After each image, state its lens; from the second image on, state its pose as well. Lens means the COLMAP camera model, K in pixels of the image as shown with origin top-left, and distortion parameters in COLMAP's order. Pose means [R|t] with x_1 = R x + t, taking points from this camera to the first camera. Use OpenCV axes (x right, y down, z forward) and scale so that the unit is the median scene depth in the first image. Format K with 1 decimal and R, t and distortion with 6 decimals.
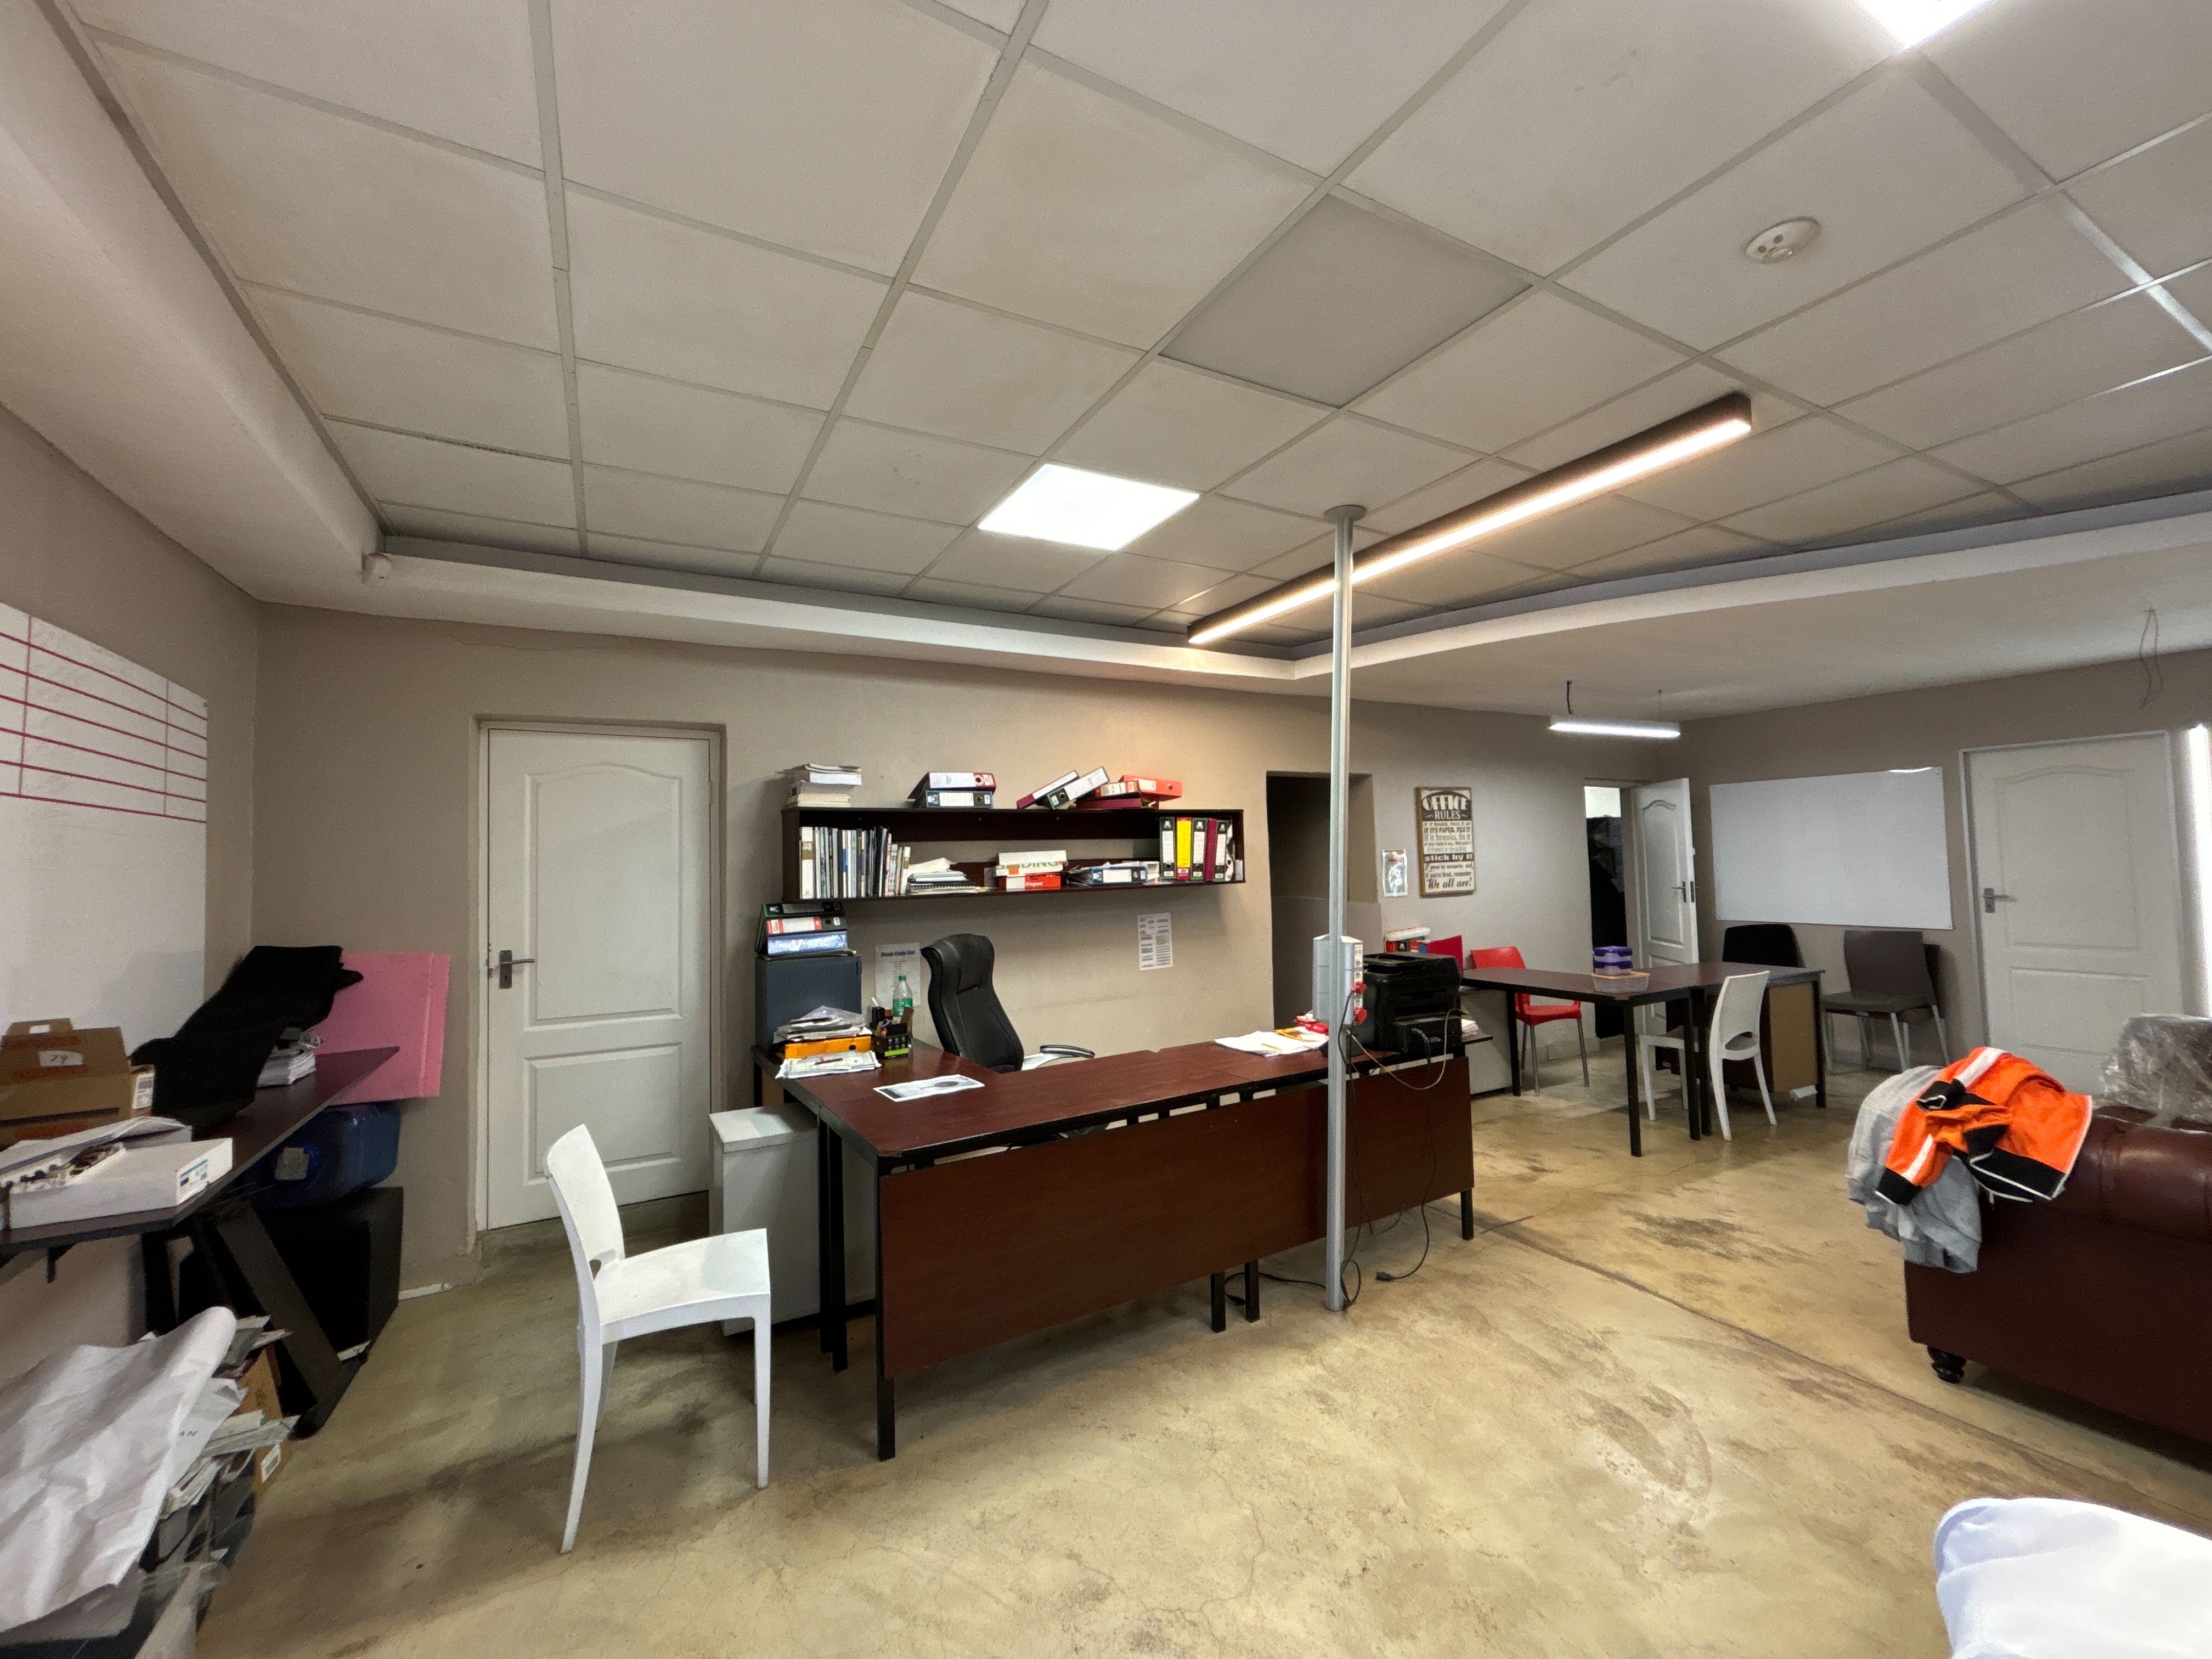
lens RADIAL K [[893.5, 0, 1102.1], [0, 893.5, 824.2], [0, 0, 1]] dist [-0.000909, 0.000160]
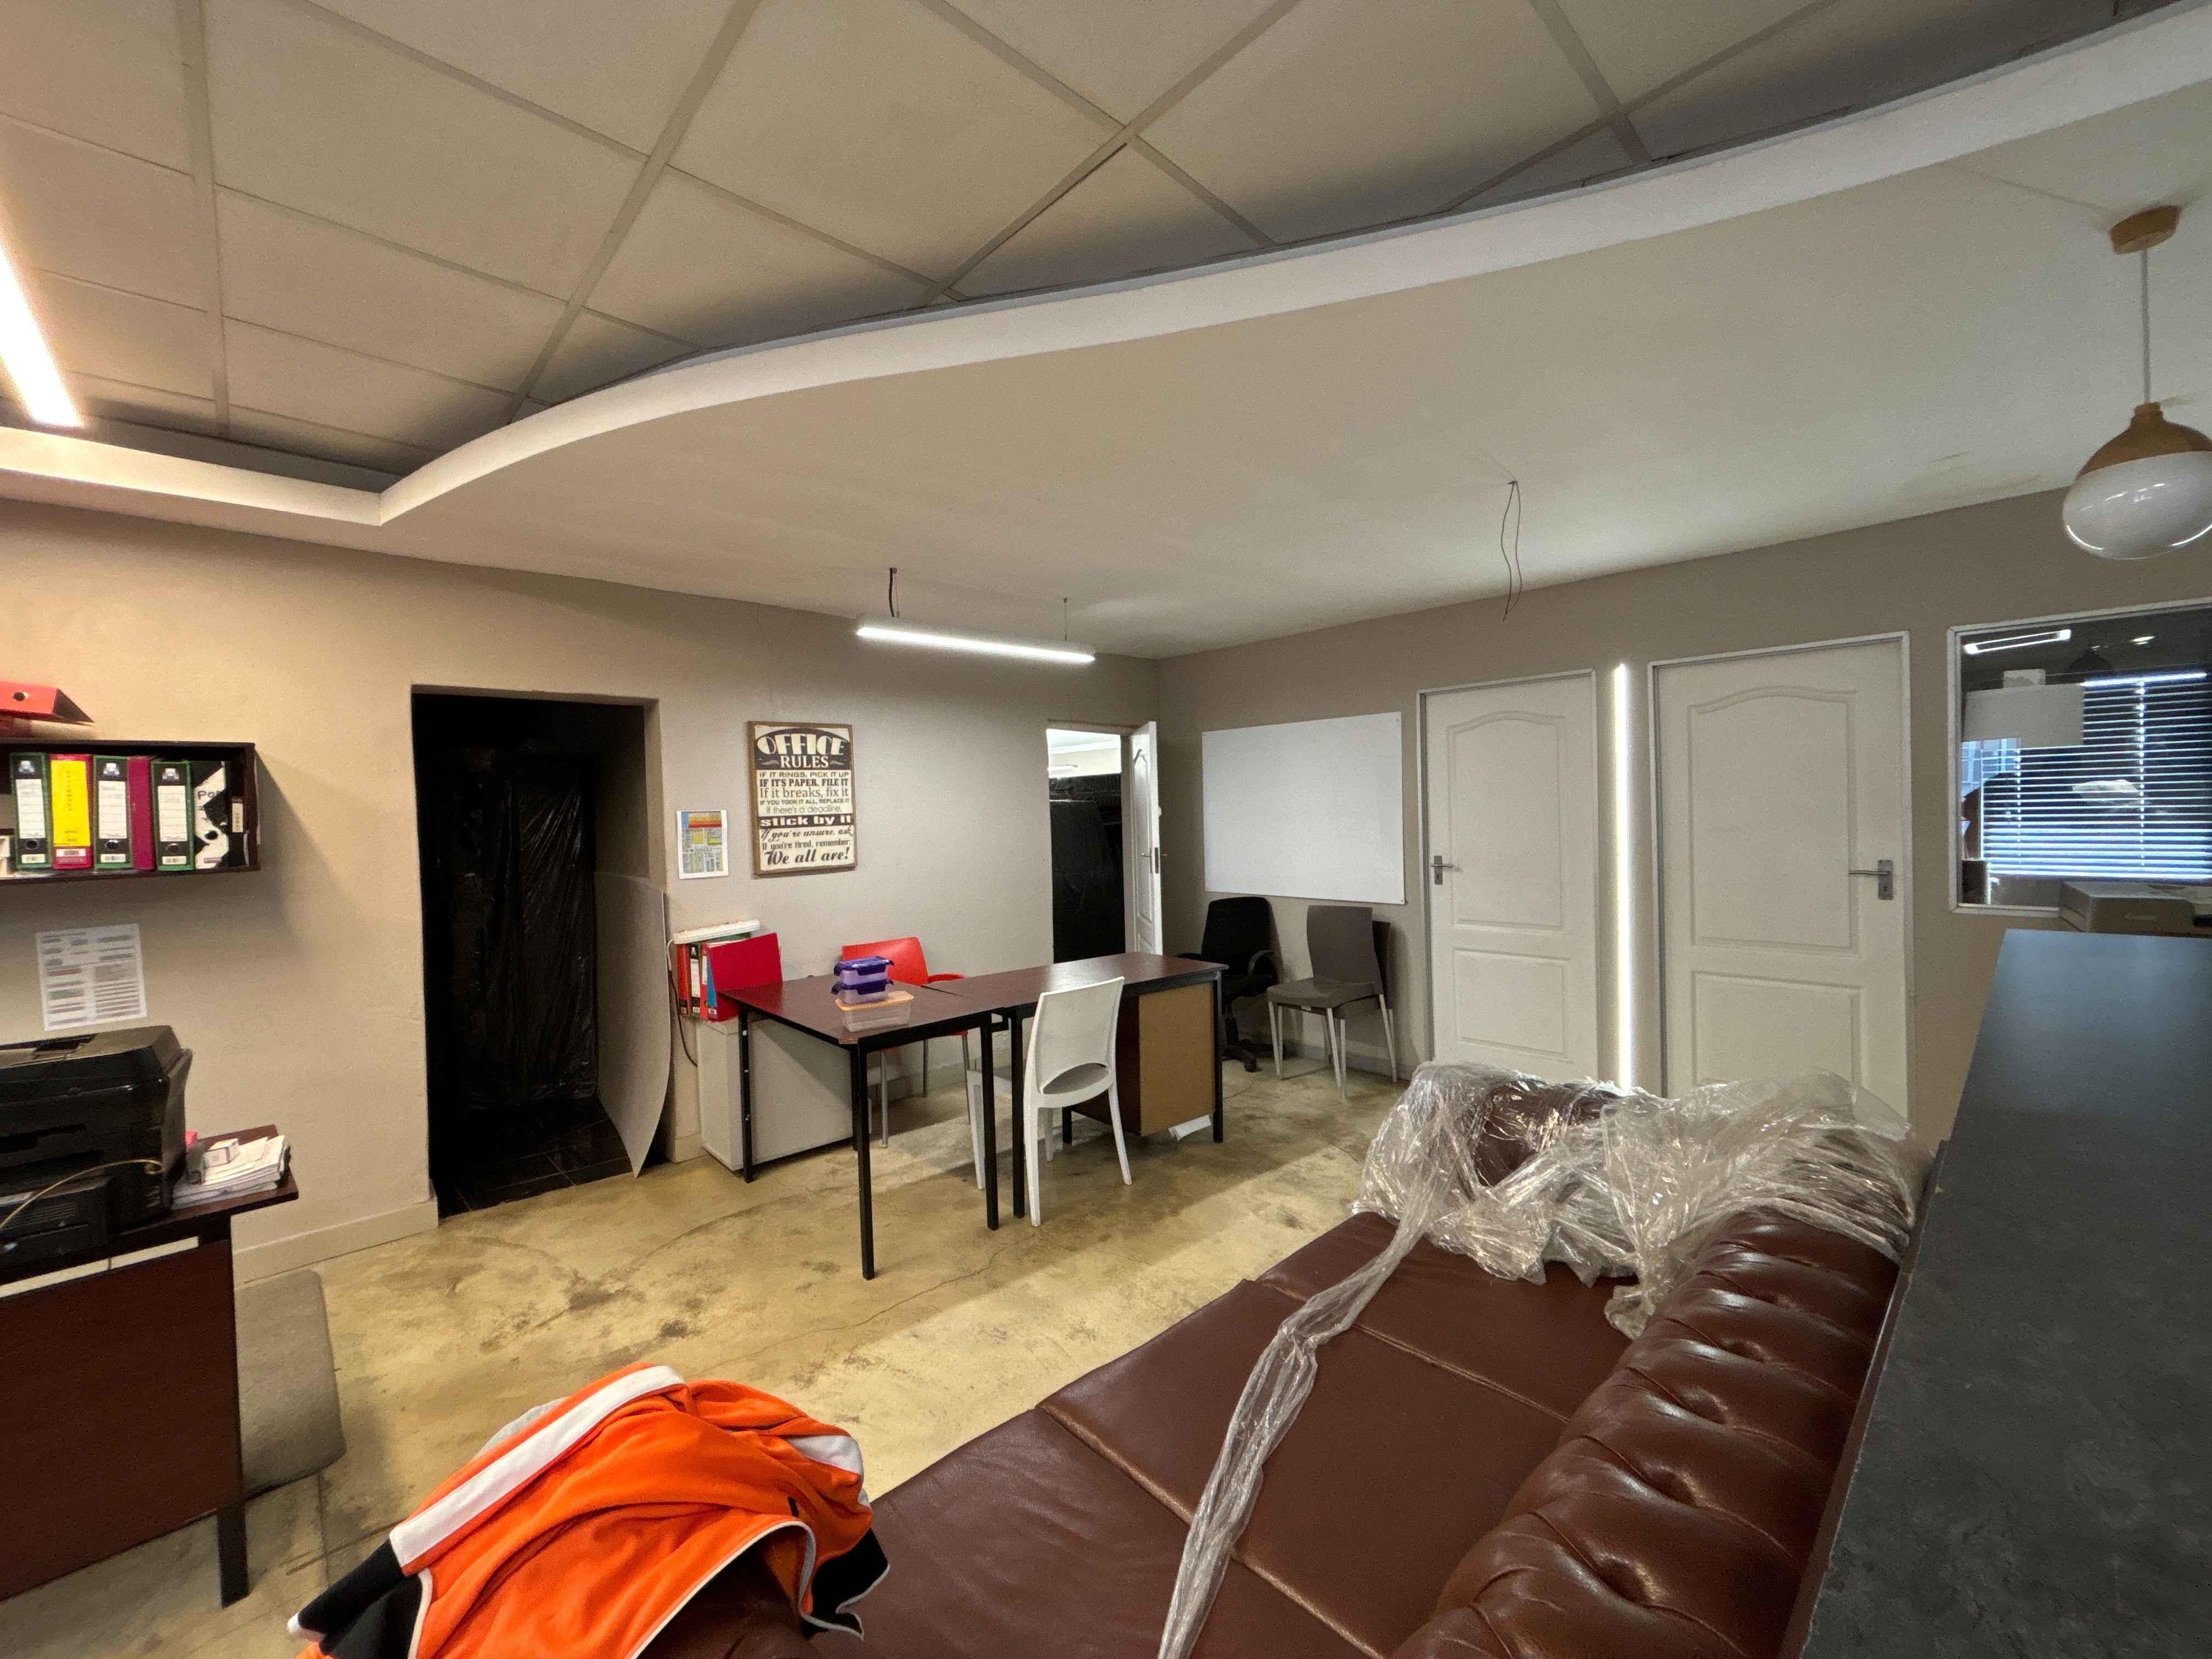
lens RADIAL K [[904.4, 0, 1087.5], [0, 904.4, 820.6], [0, 0, 1]] dist [0.011435, 0.000008]
pose [[0.967967, -0.003566, 0.251051, 0.524645], [-0.008450, 0.998870, 0.046767, 0.001277], [-0.250934, -0.047390, 0.966844, 0.292237]]
